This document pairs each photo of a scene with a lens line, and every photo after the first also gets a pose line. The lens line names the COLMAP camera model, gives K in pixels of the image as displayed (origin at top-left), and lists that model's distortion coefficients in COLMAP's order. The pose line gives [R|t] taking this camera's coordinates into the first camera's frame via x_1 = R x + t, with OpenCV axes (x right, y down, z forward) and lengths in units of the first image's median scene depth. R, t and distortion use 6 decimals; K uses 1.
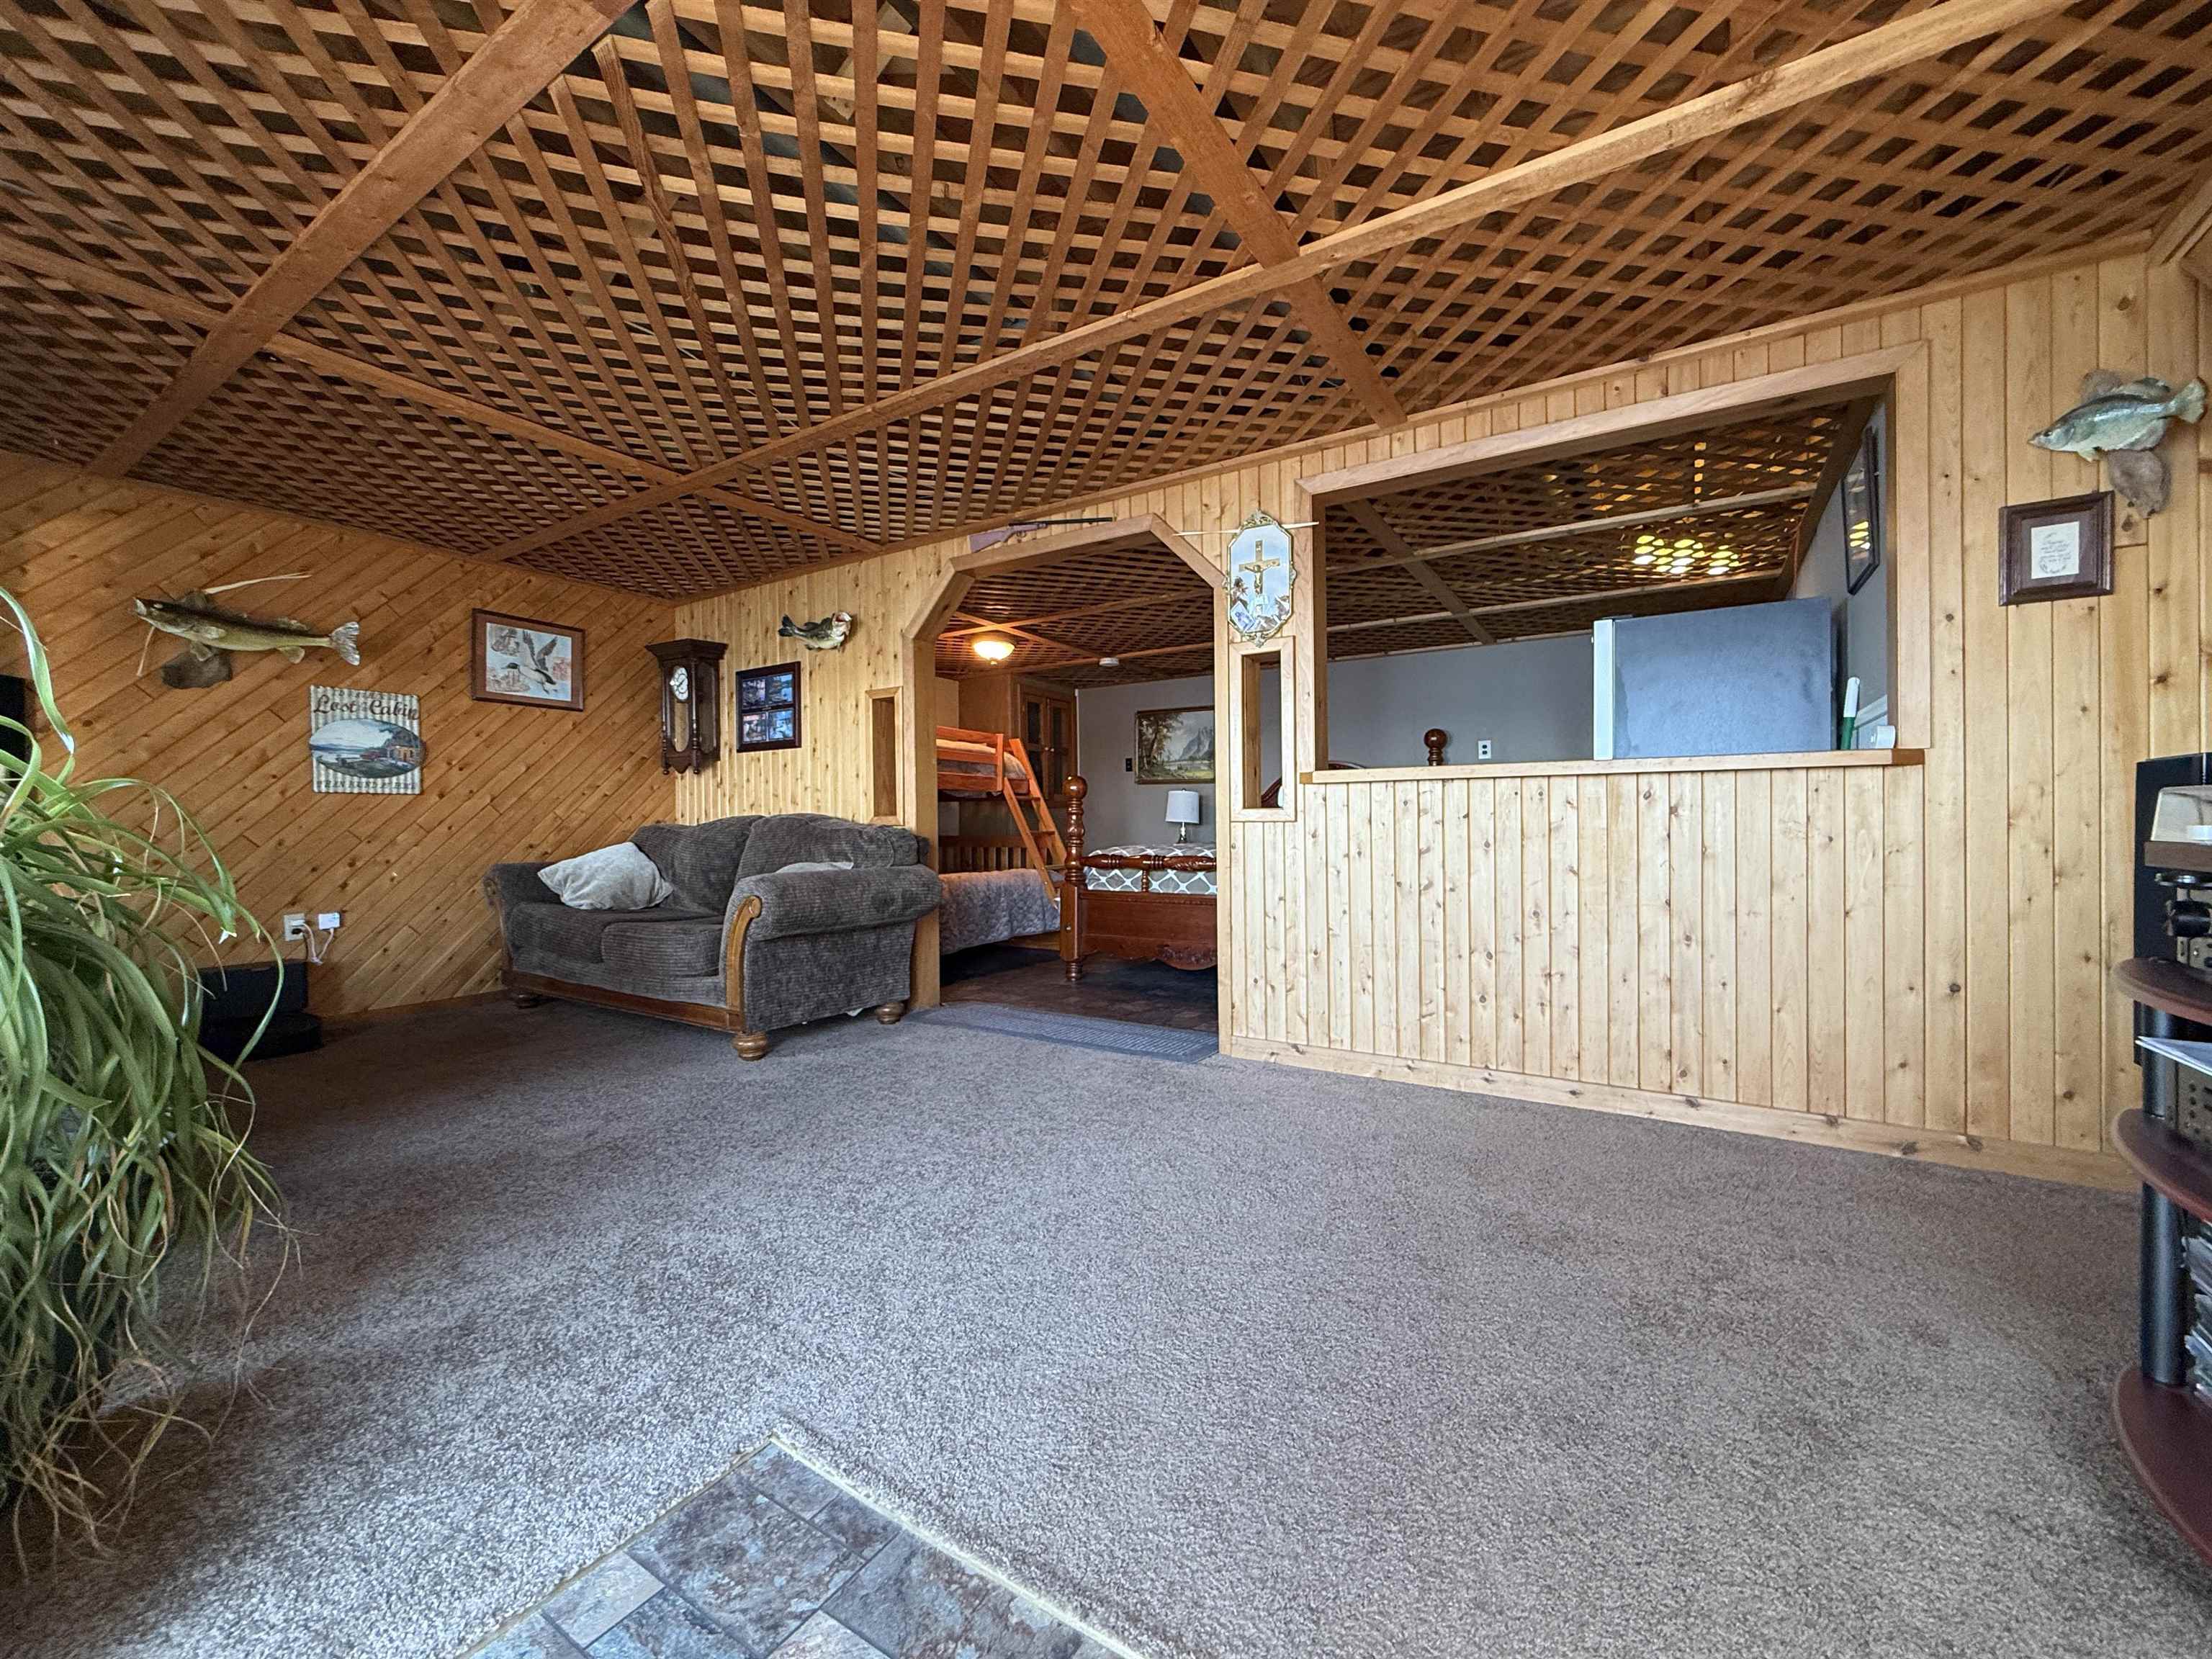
lens RADIAL K [[881.3, 0, 1099.0], [0, 881.3, 823.9], [0, 0, 1]] dist [-0.001798, 0.000366]
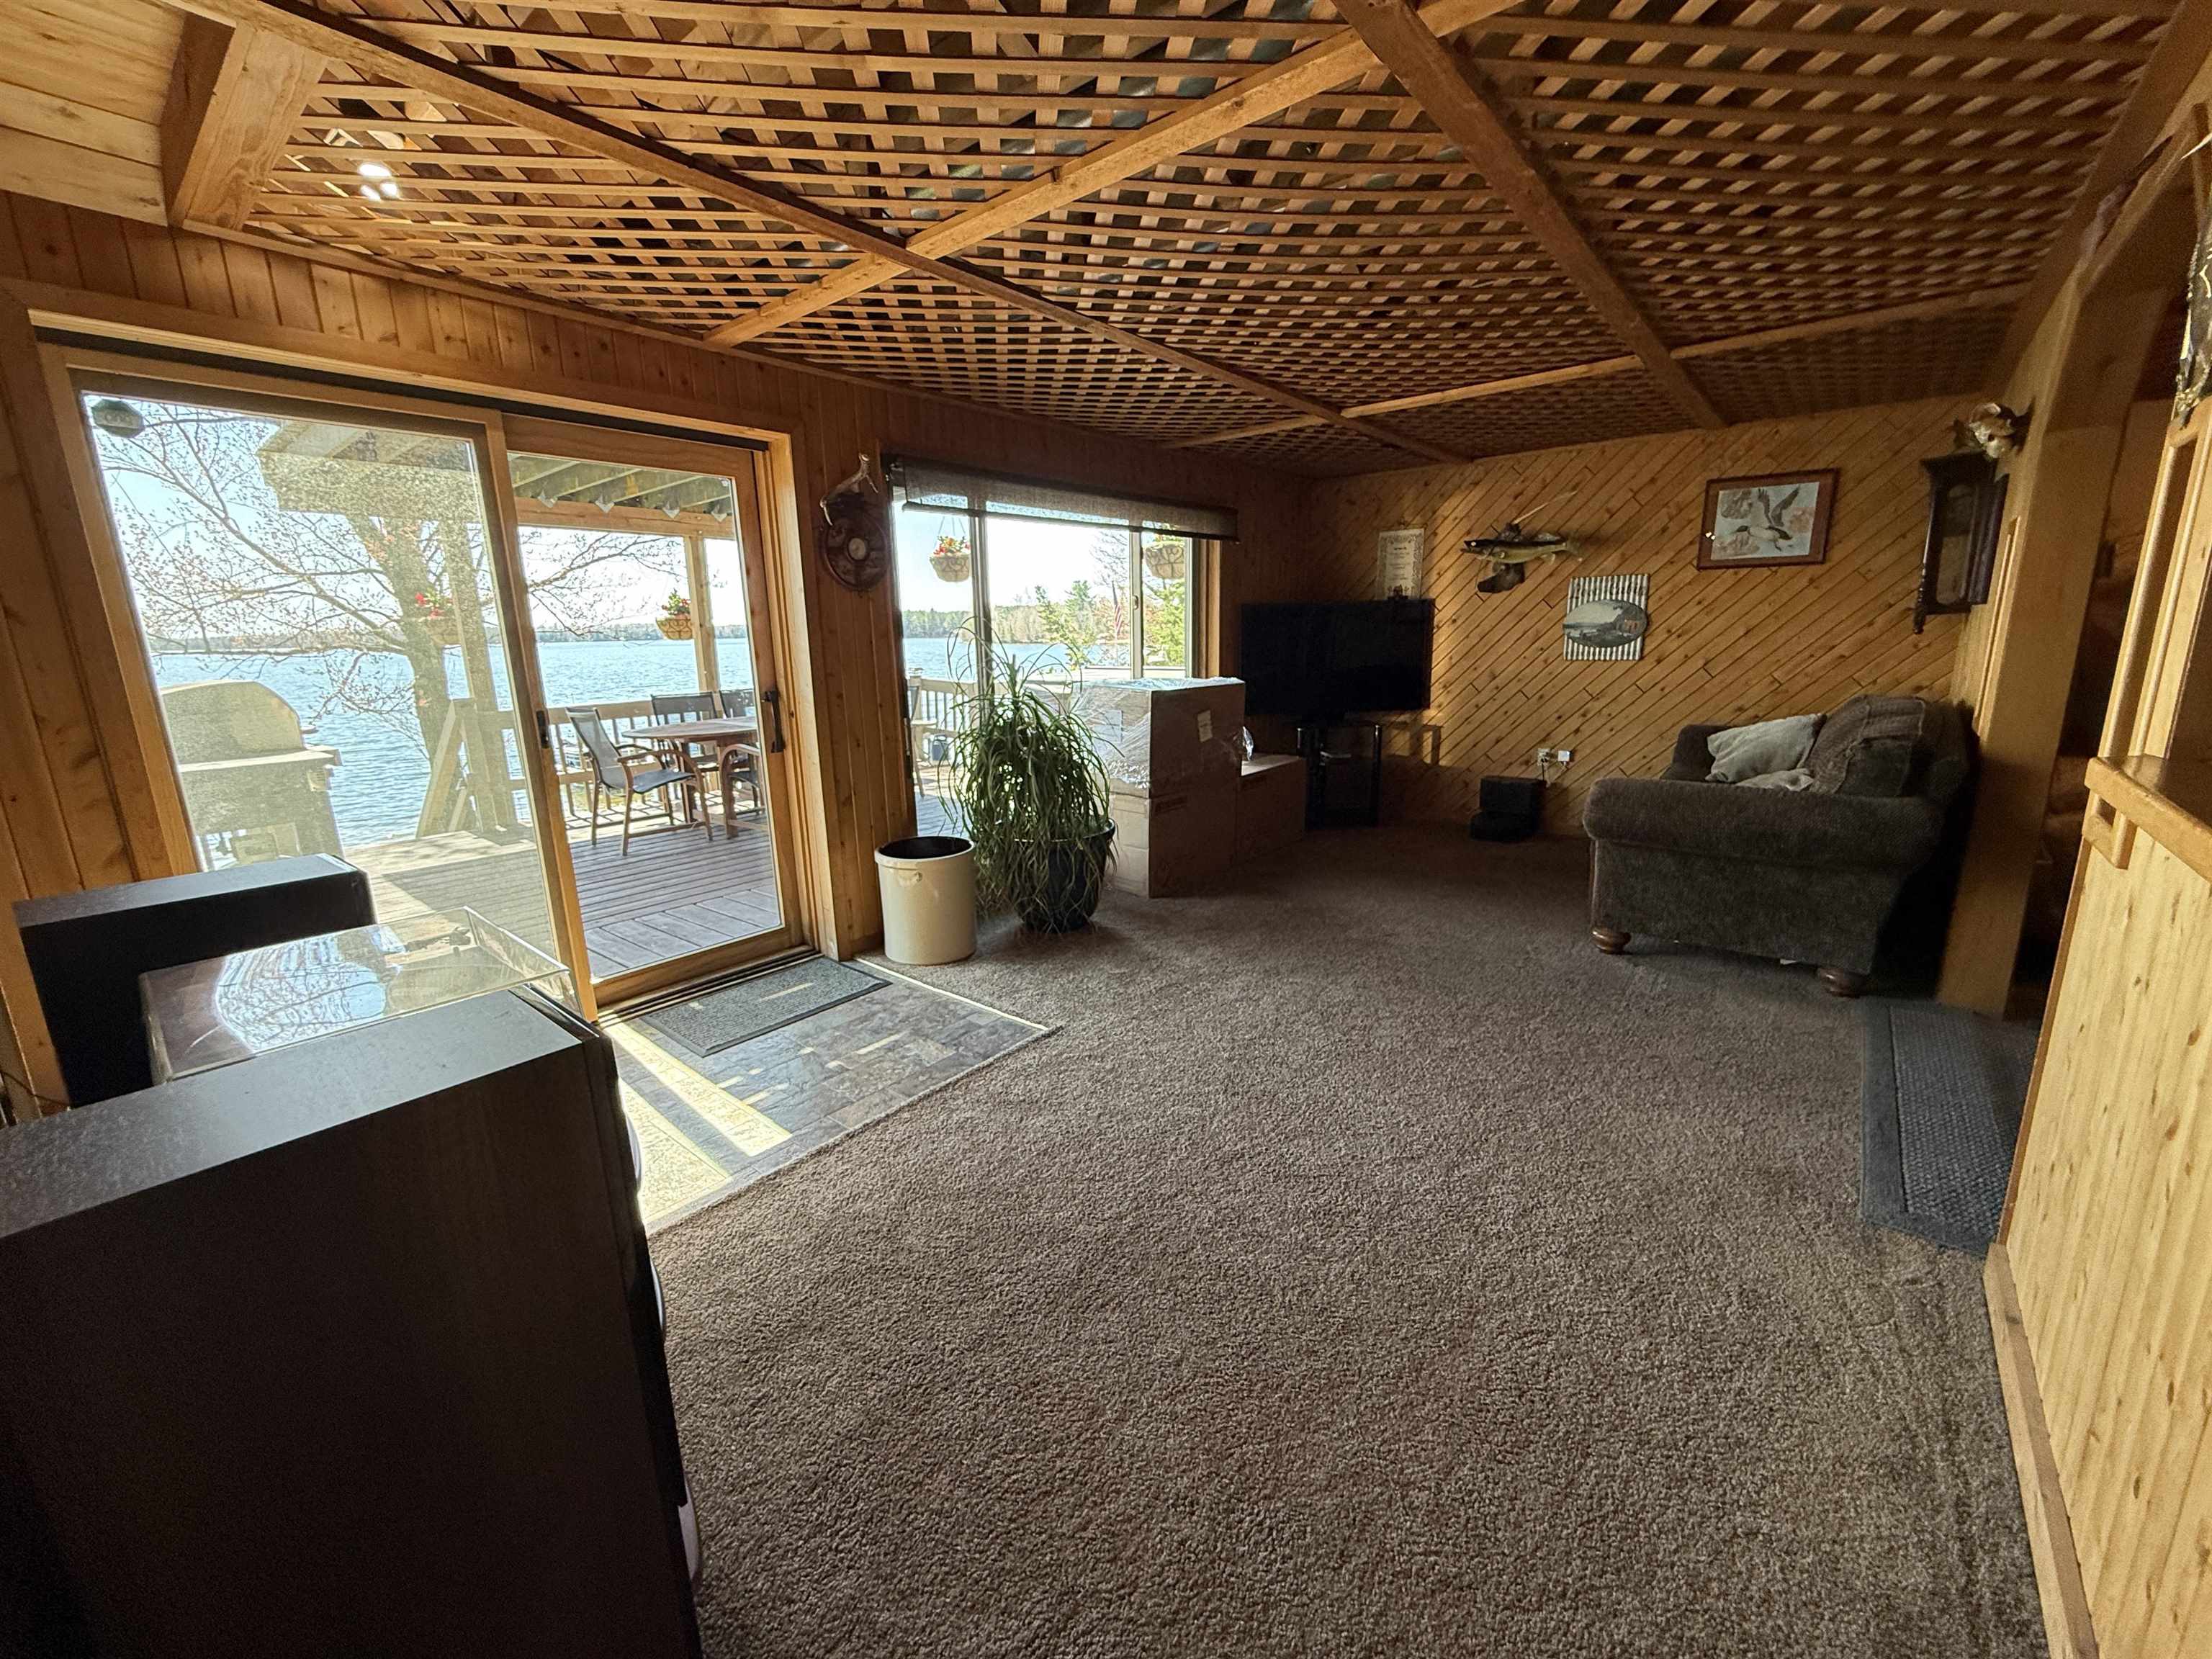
lens RADIAL K [[881.3, 0, 1106.2], [0, 881.3, 823.7], [0, 0, 1]] dist [-0.001798, 0.000366]
pose [[-0.122234, 0.219534, -0.967917, 0.517906], [0.026262, 0.975604, 0.217961, -0.096079], [0.992154, 0.001223, -0.125018, 0.435421]]
